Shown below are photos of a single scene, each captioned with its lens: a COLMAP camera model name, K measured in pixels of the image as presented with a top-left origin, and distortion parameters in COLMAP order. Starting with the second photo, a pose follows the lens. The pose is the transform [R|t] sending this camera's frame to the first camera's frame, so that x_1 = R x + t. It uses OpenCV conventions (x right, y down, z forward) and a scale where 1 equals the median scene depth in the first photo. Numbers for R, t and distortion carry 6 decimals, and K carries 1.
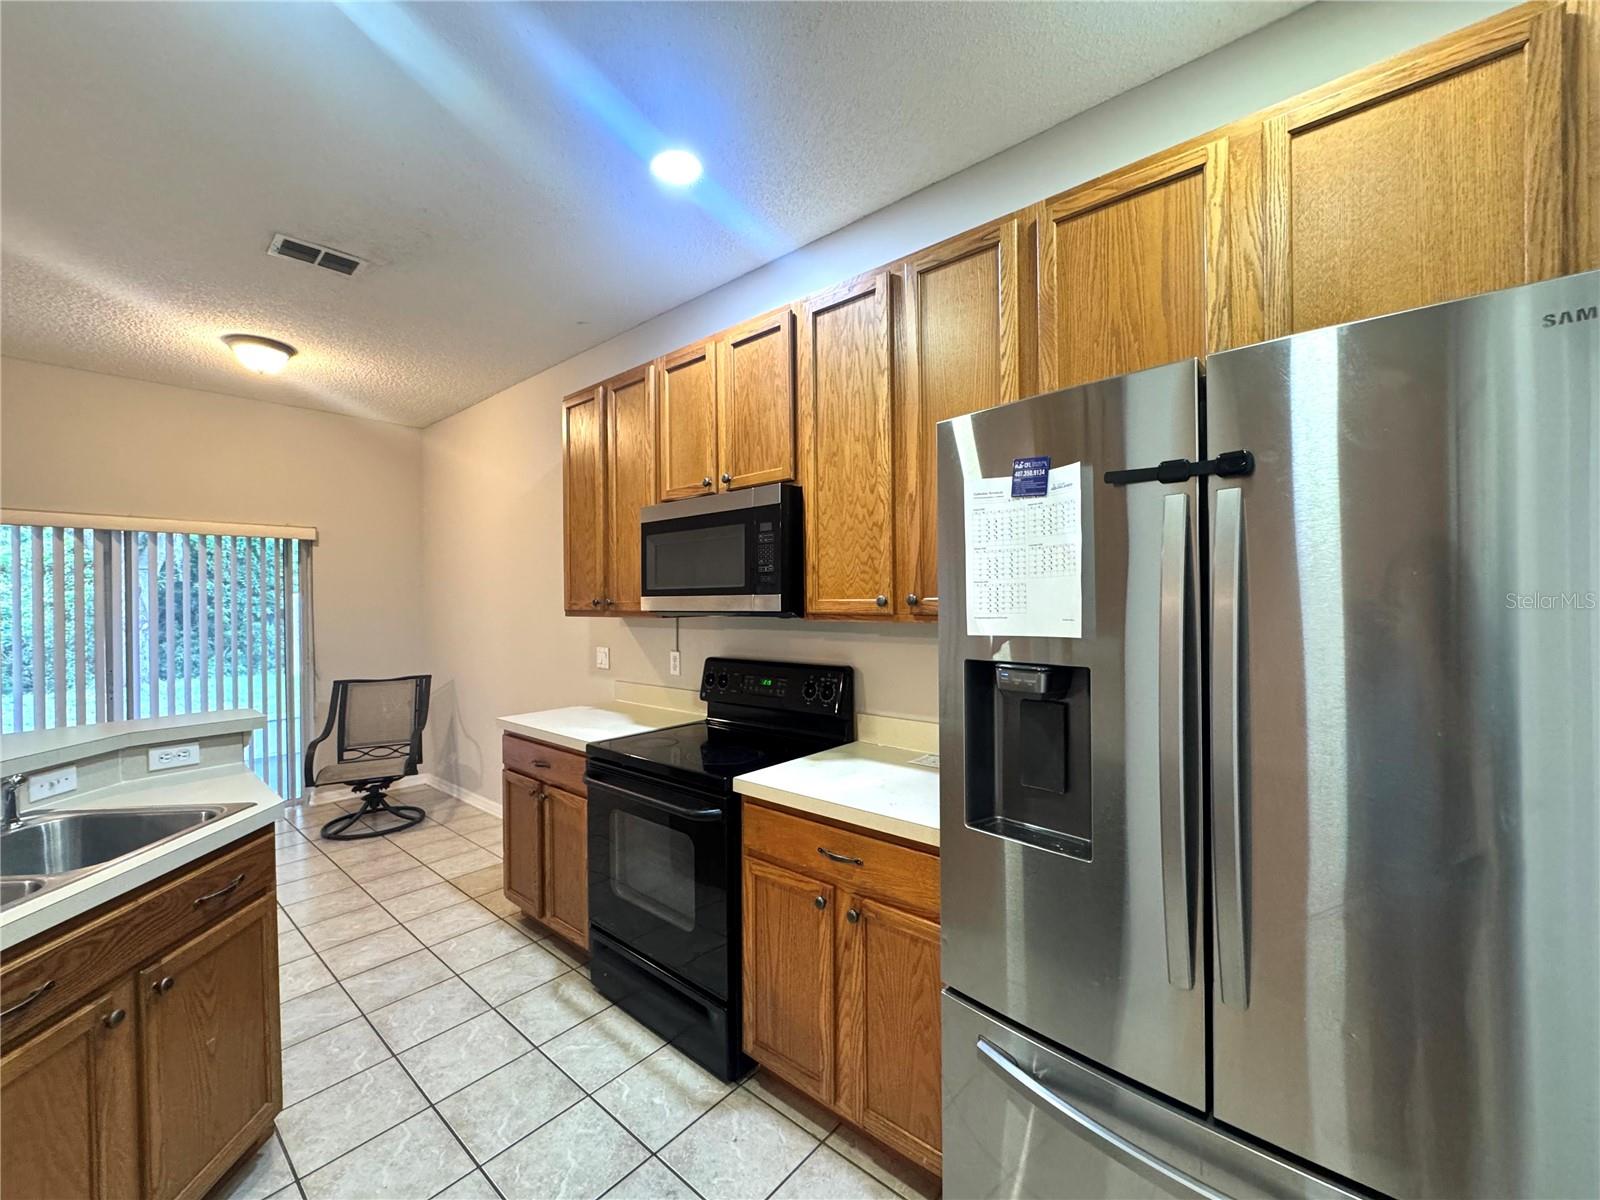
lens RADIAL K [[638.4, 0, 797.9], [0, 638.4, 599.3], [0, 0, 1]] dist [-0.007256, 0.000738]
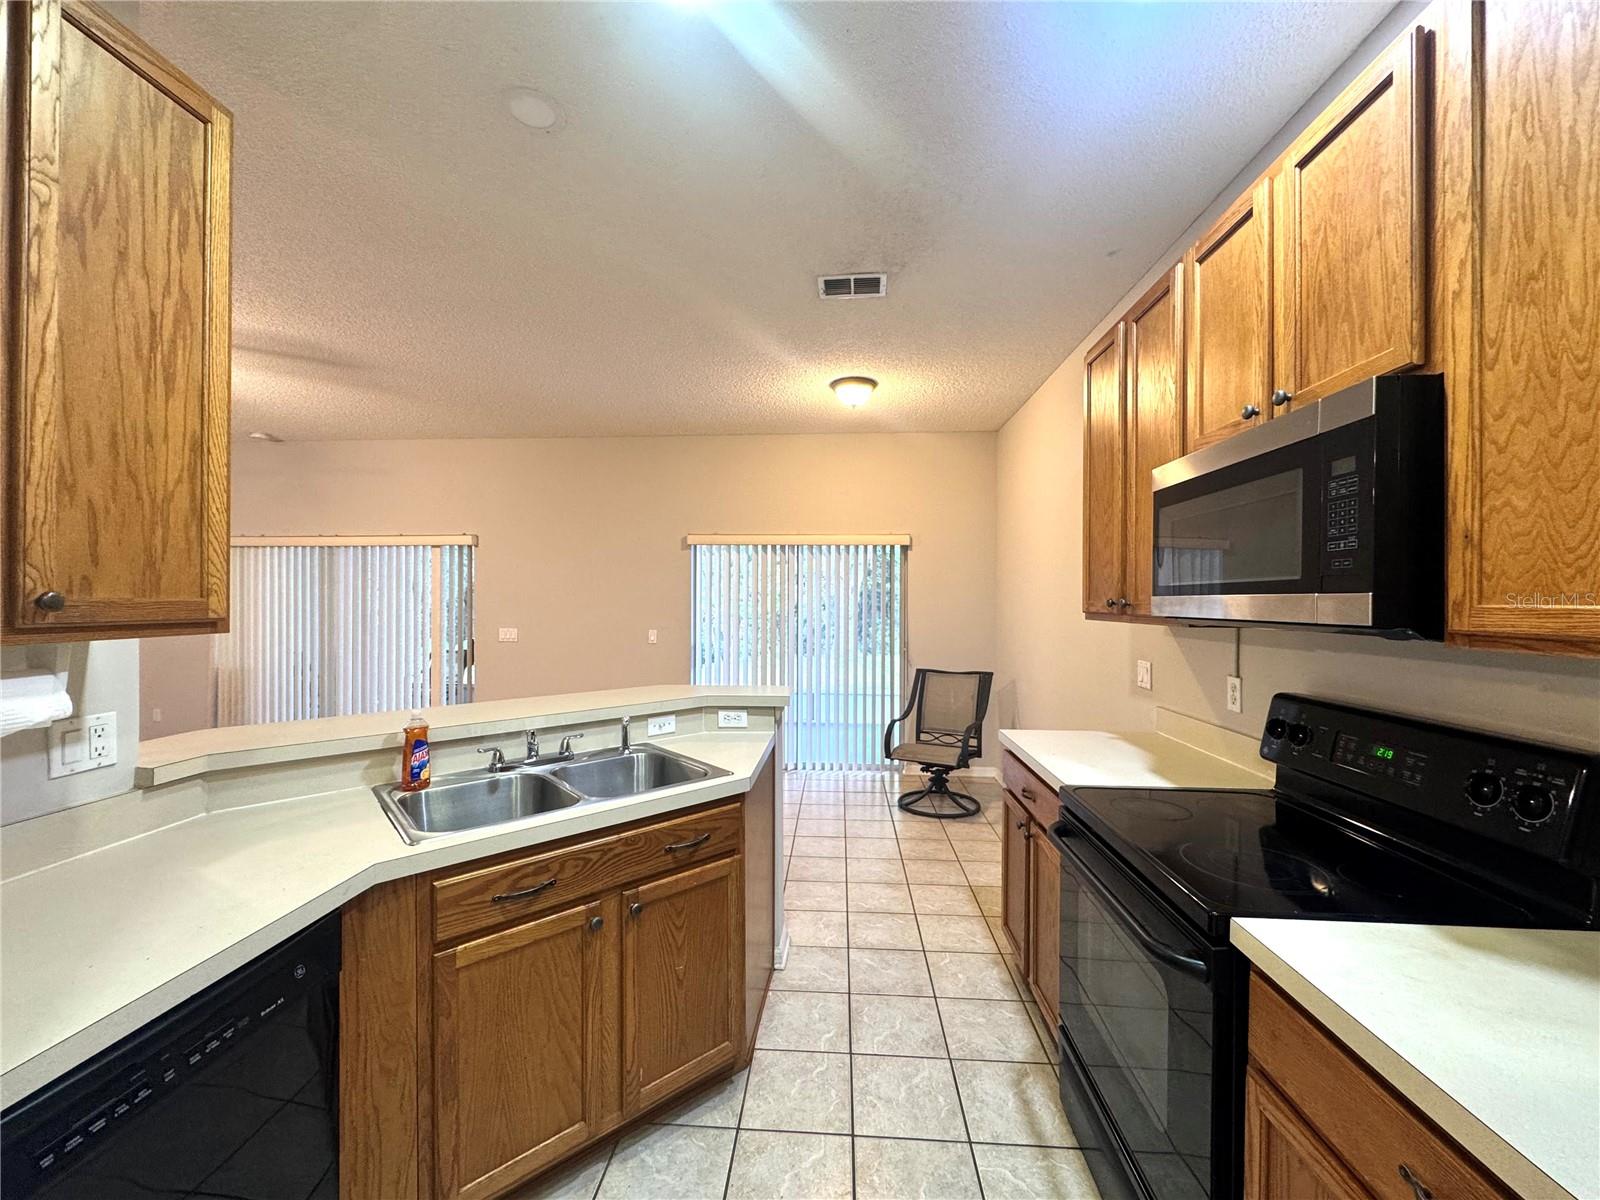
lens RADIAL K [[638.4, 0, 797.9], [0, 638.4, 599.3], [0, 0, 1]] dist [-0.007256, 0.000738]
pose [[0.602885, 0.013451, -0.797714, 0.088282], [-0.013286, 0.999888, 0.006819, 0.000085], [0.797717, 0.006487, 0.602997, 0.283023]]
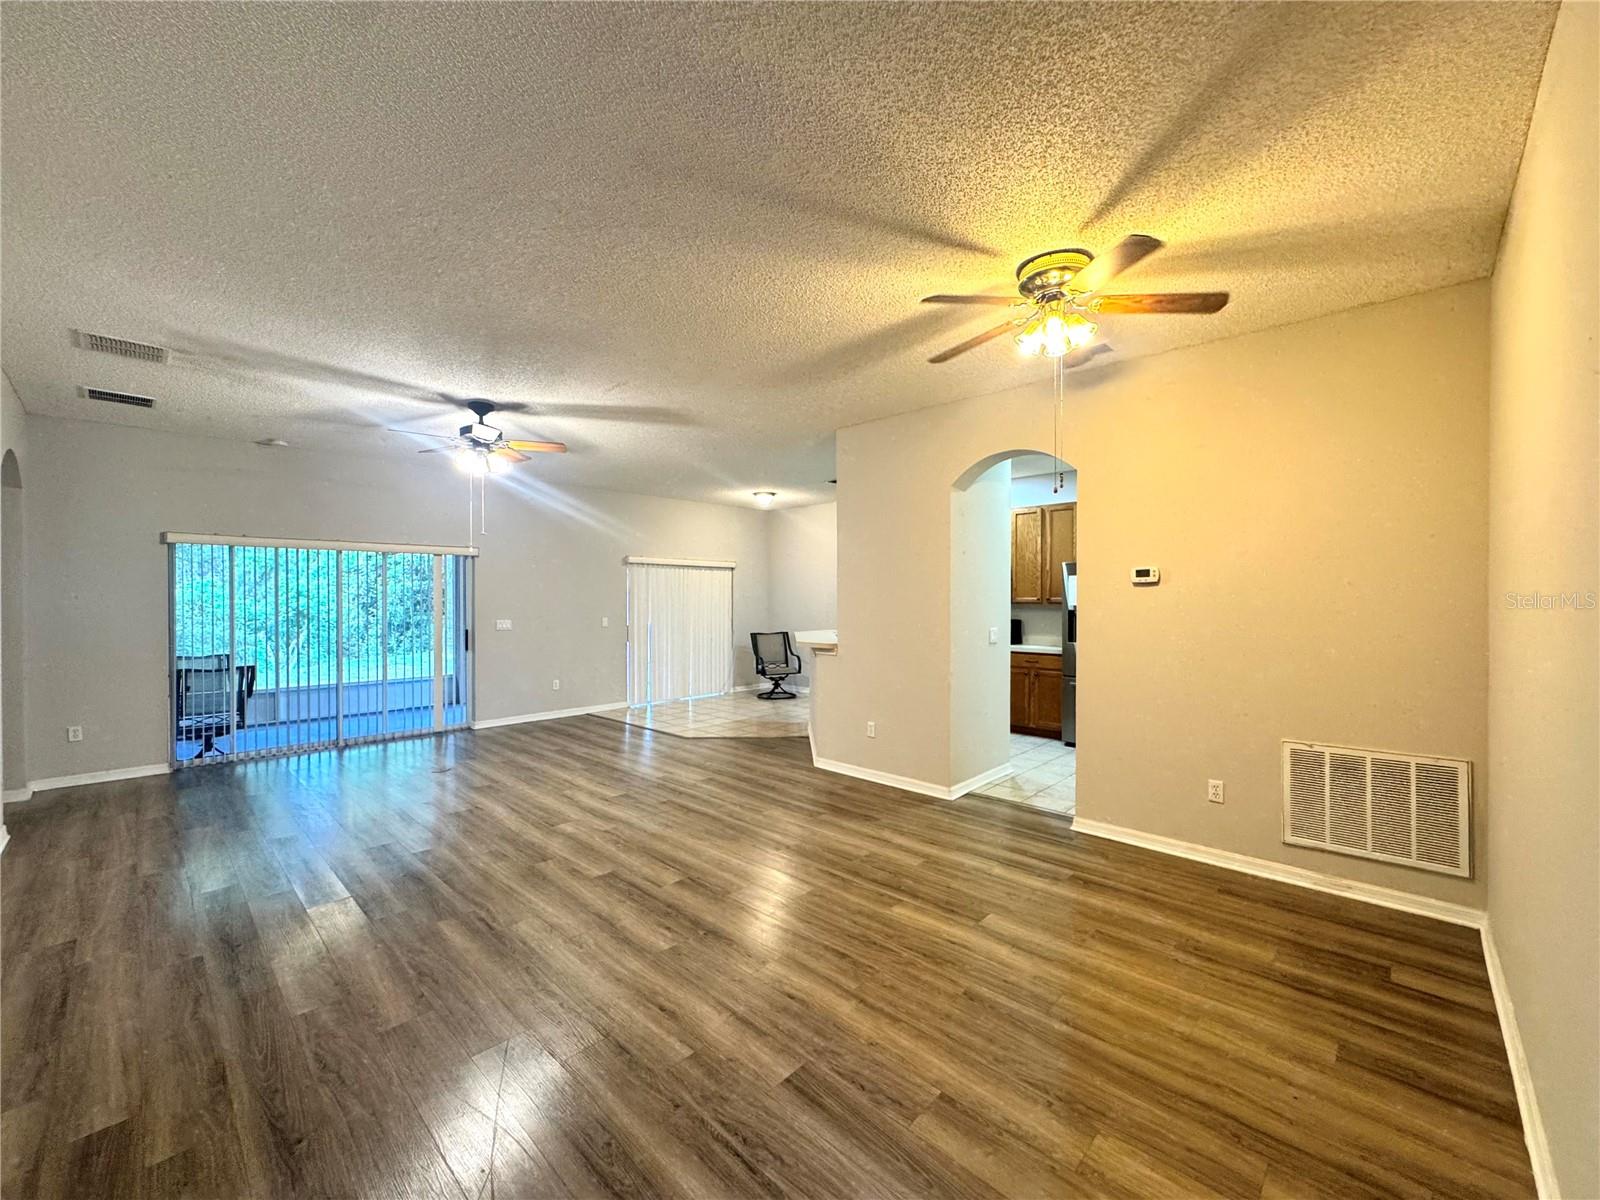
lens RADIAL K [[638.4, 0, 797.9], [0, 638.4, 599.3], [0, 0, 1]] dist [-0.007256, 0.000738]
pose [[0.998591, 0.012822, -0.051498, -0.874743], [-0.012680, 0.999915, 0.003084, 0.007380], [0.051533, -0.002427, 0.998668, -2.249709]]
